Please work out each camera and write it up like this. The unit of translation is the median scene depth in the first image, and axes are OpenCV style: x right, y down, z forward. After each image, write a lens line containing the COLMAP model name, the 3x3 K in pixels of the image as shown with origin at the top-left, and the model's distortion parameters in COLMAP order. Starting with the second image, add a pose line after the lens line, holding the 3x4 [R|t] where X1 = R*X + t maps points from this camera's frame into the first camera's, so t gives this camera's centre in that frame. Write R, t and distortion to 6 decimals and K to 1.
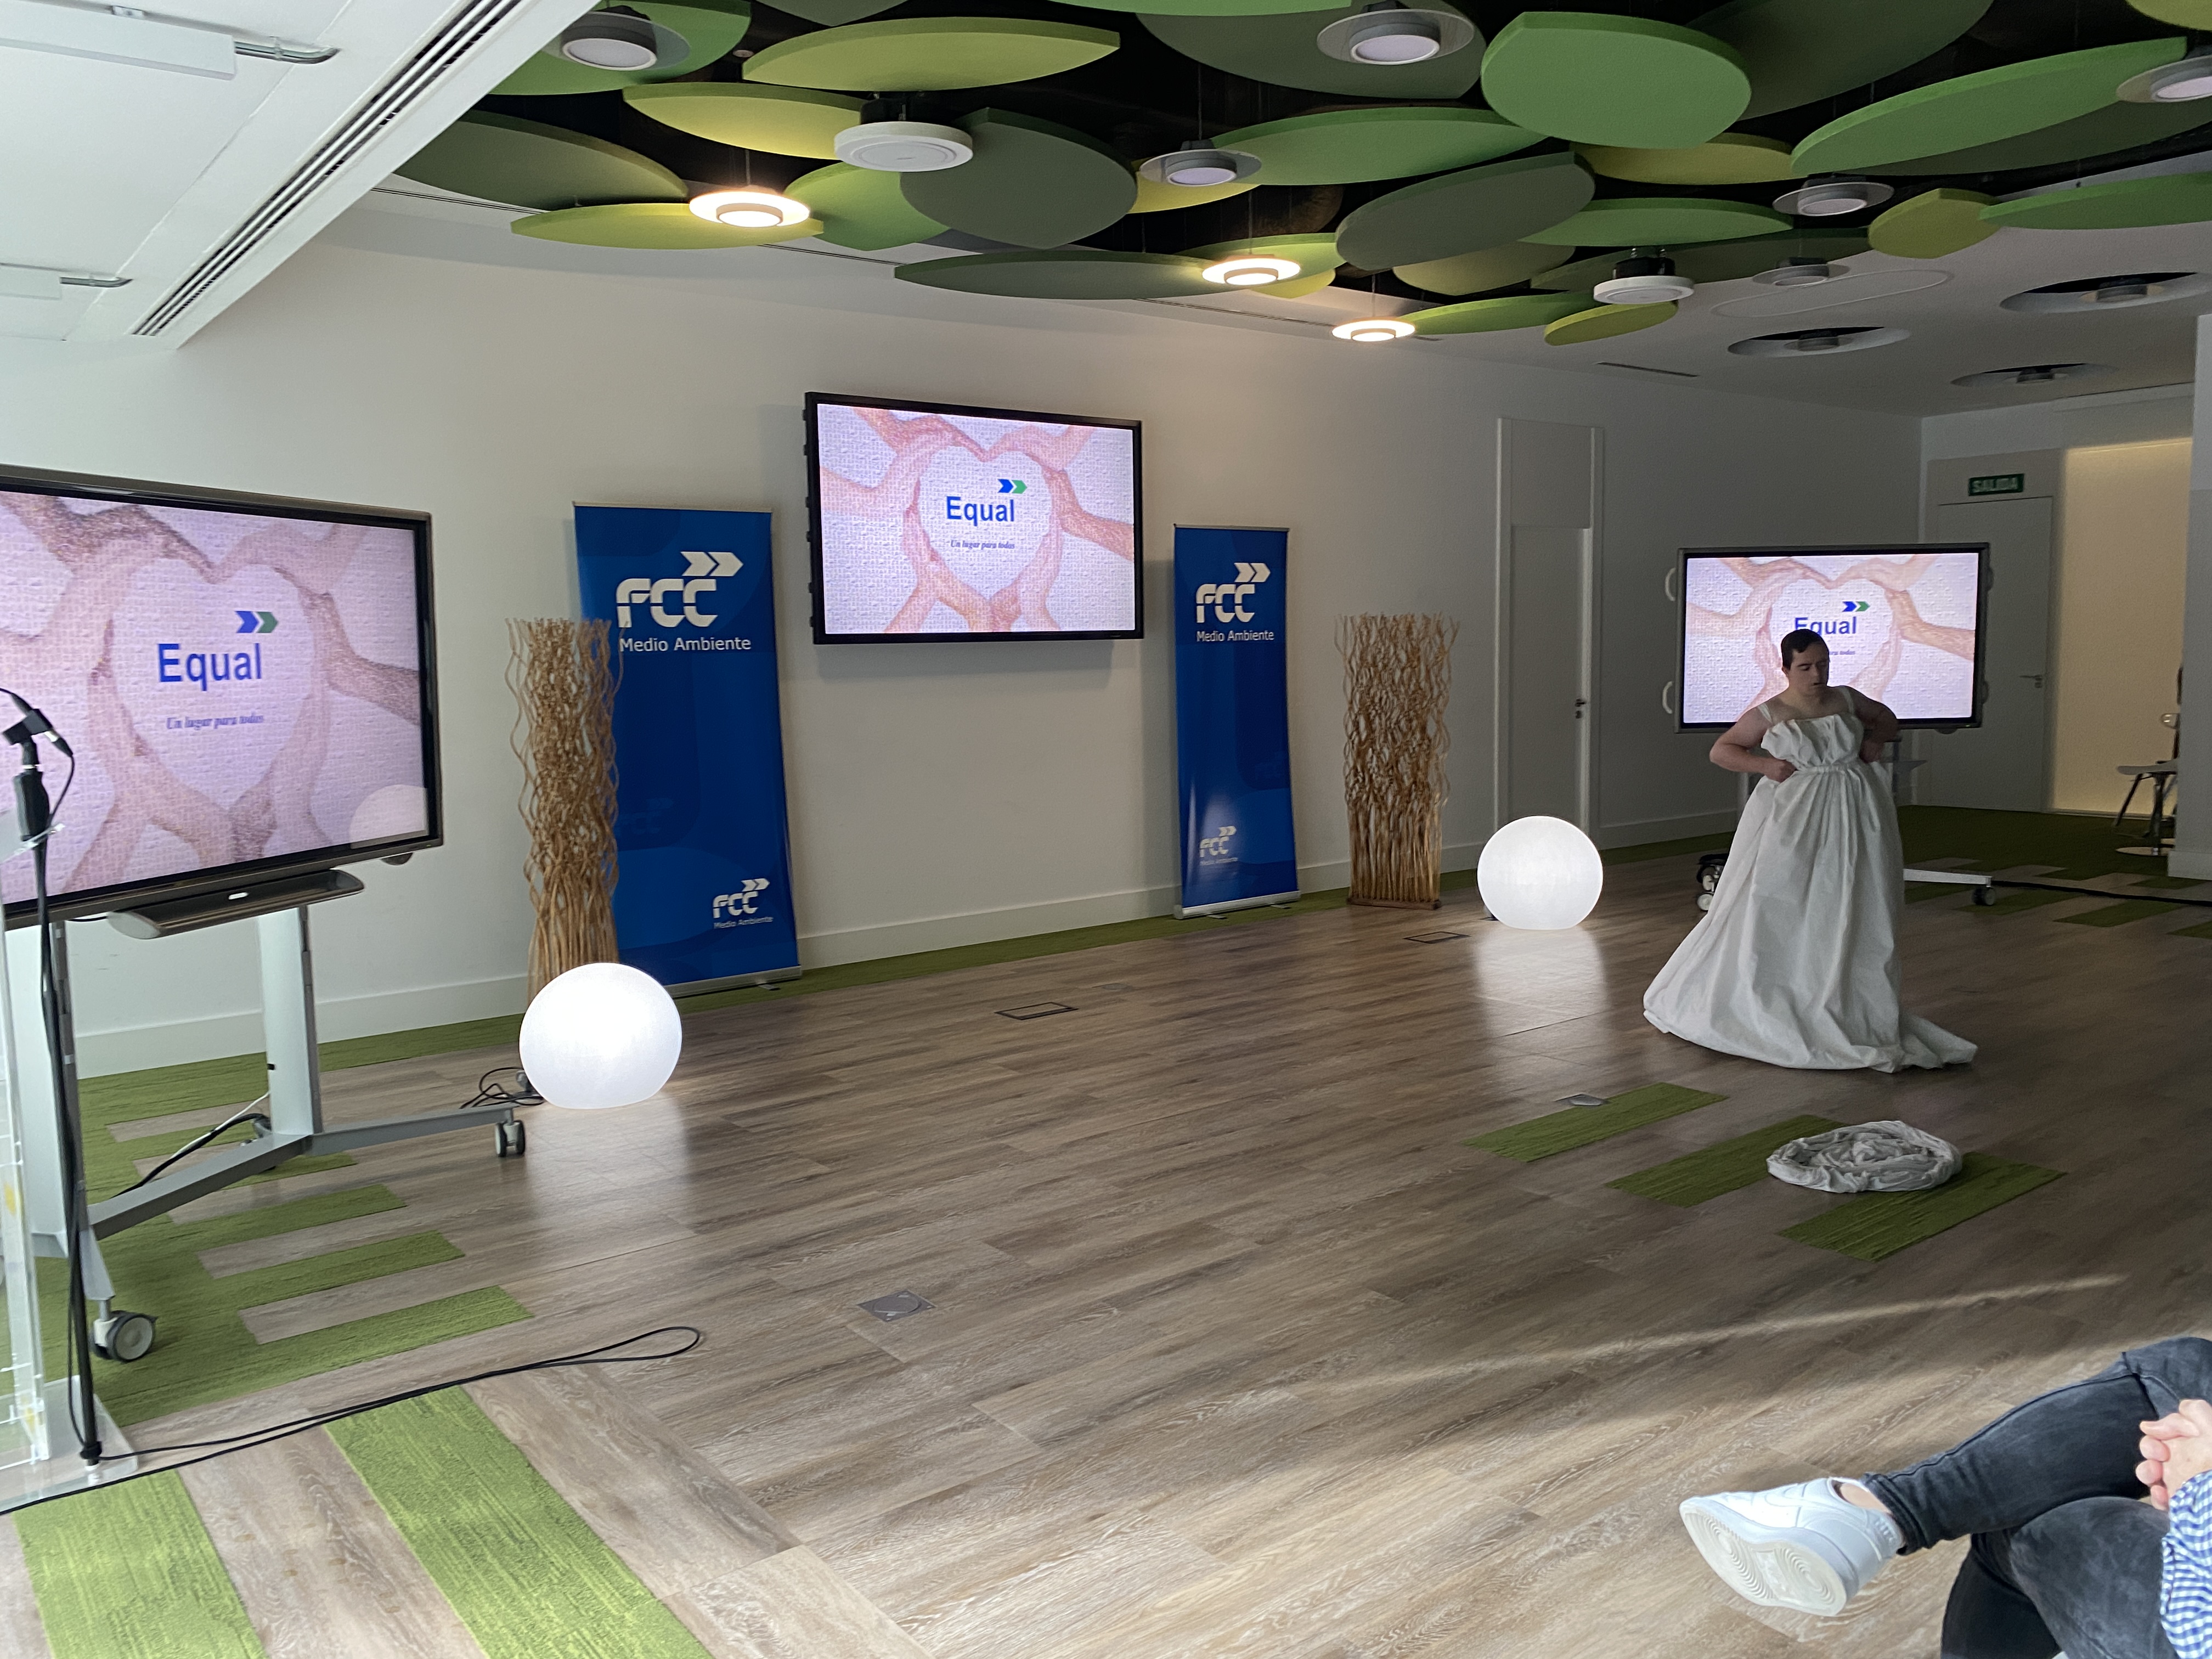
lens RADIAL K [[1672.1, 0, 1134.7], [0, 1672.1, 813.5], [0, 0, 1]] dist [0.076041, -0.115504]
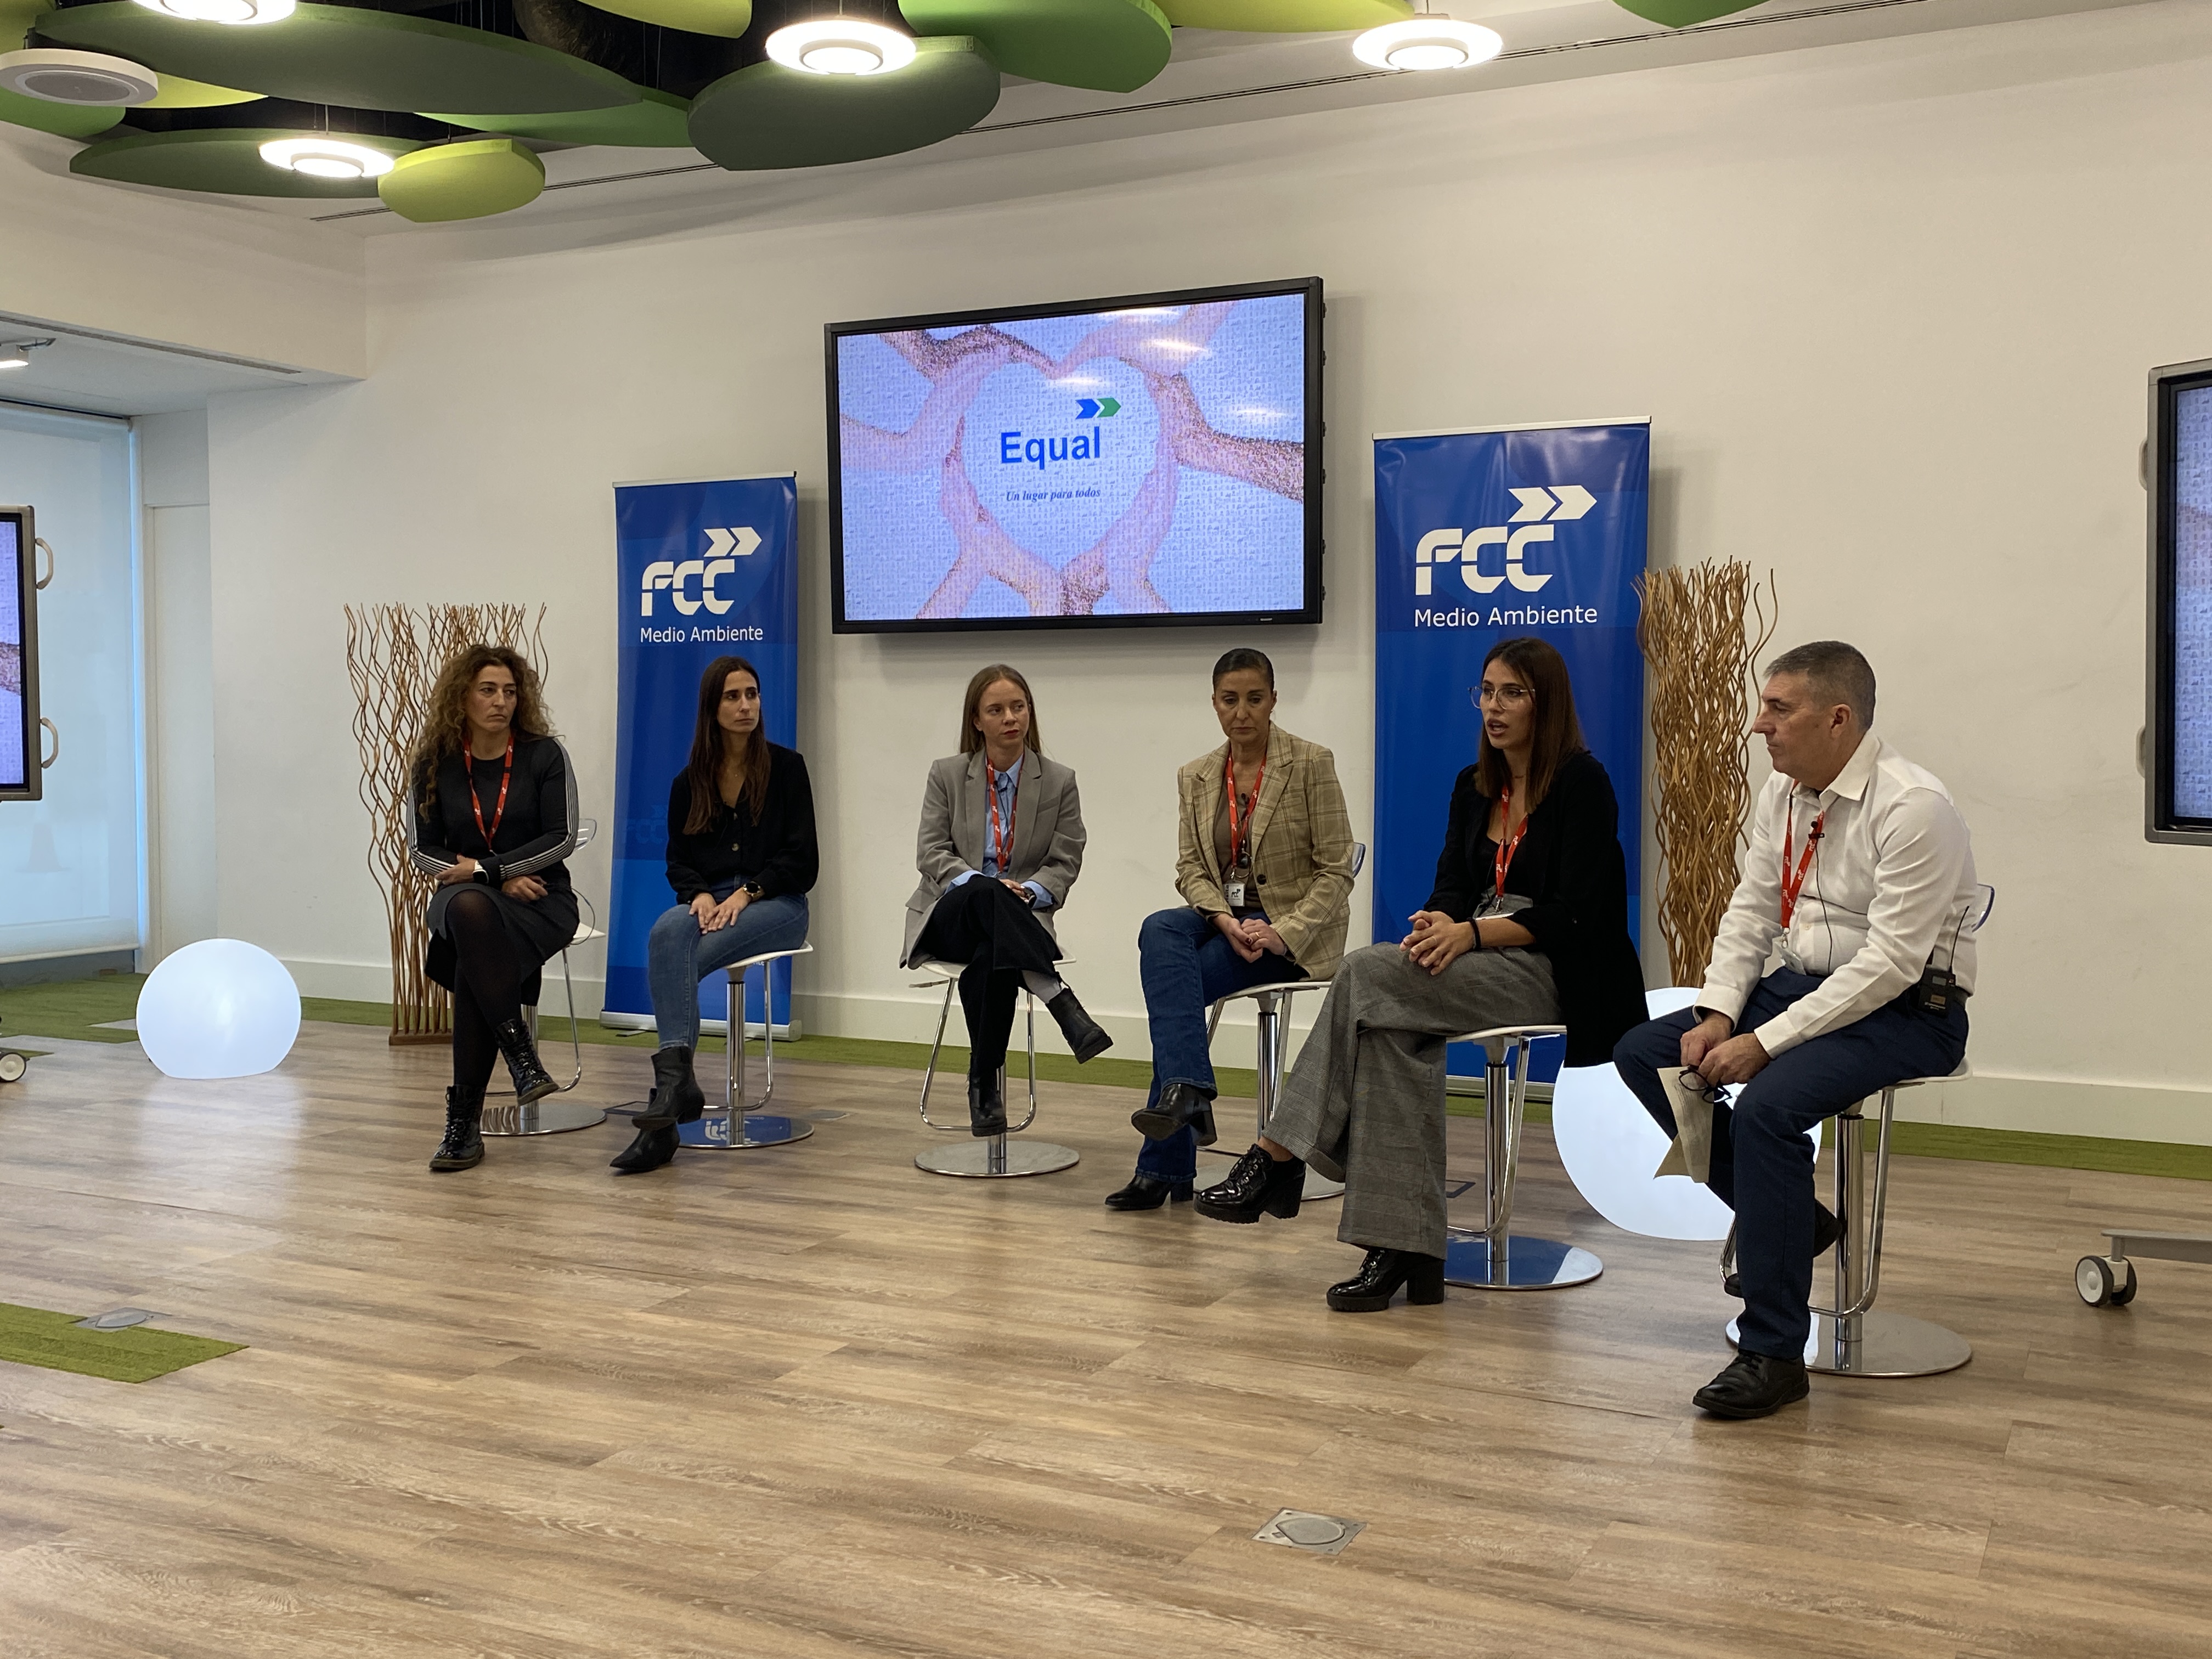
lens RADIAL K [[2122.6, 0, 1132.0], [0, 2122.6, 817.1], [0, 0, 1]] dist [0.055594, 0.000000]
pose [[0.422951, 0.061155, -0.904086, 0.817534], [-0.101485, 0.994640, 0.019803, -0.048346], [0.900452, 0.083375, 0.426891, 0.709644]]
